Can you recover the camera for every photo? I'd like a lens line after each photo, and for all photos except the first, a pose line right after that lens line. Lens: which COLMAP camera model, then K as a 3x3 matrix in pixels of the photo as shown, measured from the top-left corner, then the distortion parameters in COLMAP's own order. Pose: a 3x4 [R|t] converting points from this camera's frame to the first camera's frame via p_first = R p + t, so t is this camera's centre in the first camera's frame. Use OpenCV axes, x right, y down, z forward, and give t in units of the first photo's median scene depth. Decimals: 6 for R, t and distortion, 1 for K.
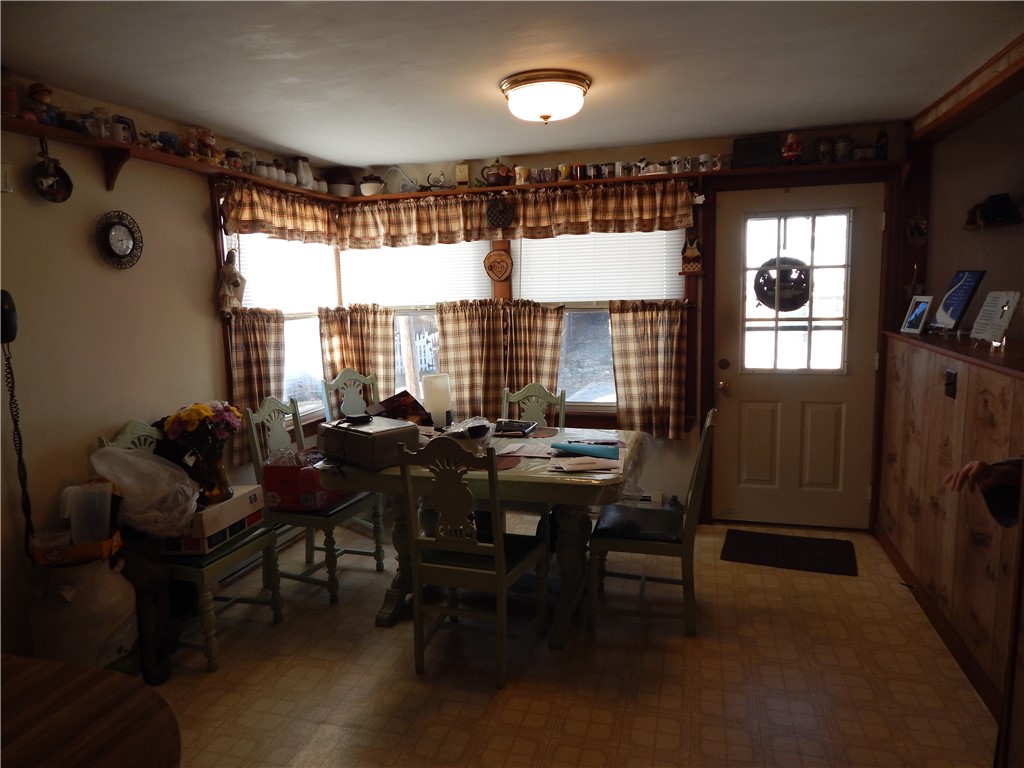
lens RADIAL K [[678.0, 0, 510.0], [0, 678.0, 382.9], [0, 0, 1]] dist [-0.008266, -0.003045]
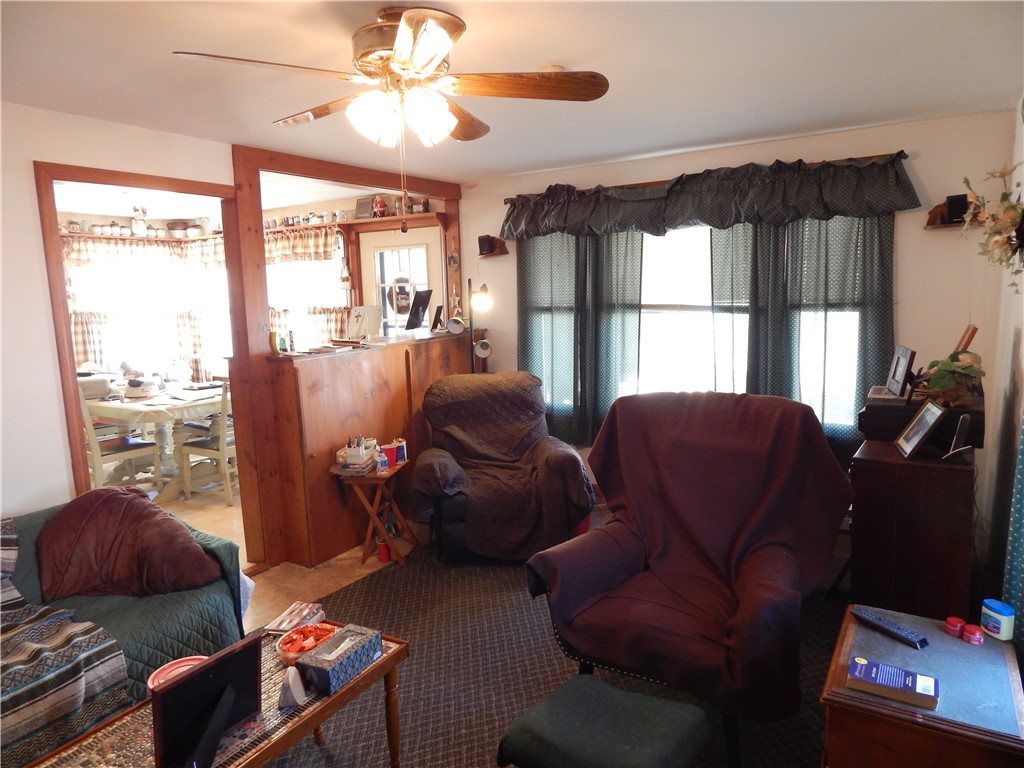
lens RADIAL K [[678.0, 0, 510.9], [0, 678.0, 384.0], [0, 0, 1]] dist [-0.008266, -0.003045]
pose [[0.965881, 0.033048, -0.256868, 1.118099], [-0.029290, 0.999401, 0.018444, 0.011468], [0.257323, -0.010291, 0.966271, -0.384578]]
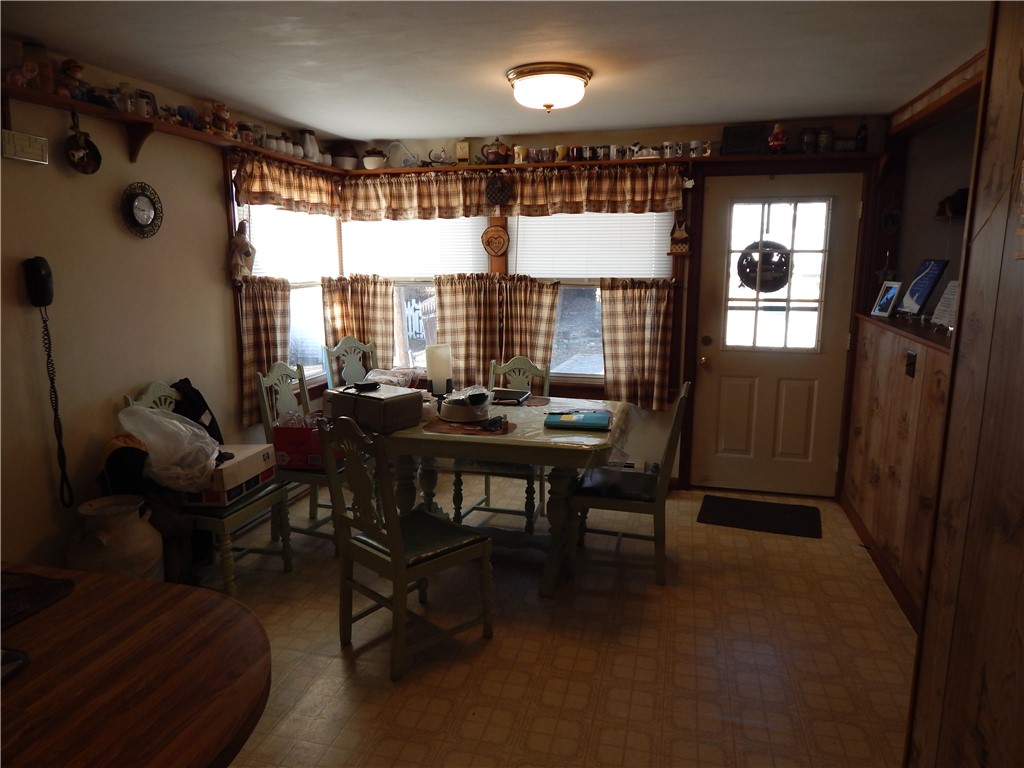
lens RADIAL K [[678.0, 0, 510.4], [0, 678.0, 383.1], [0, 0, 1]] dist [-0.008266, -0.003045]
pose [[0.999439, 0.021761, 0.025468, -0.019465], [-0.022874, 0.998758, 0.044268, -0.001354], [-0.024473, -0.044826, 0.998695, -0.063493]]
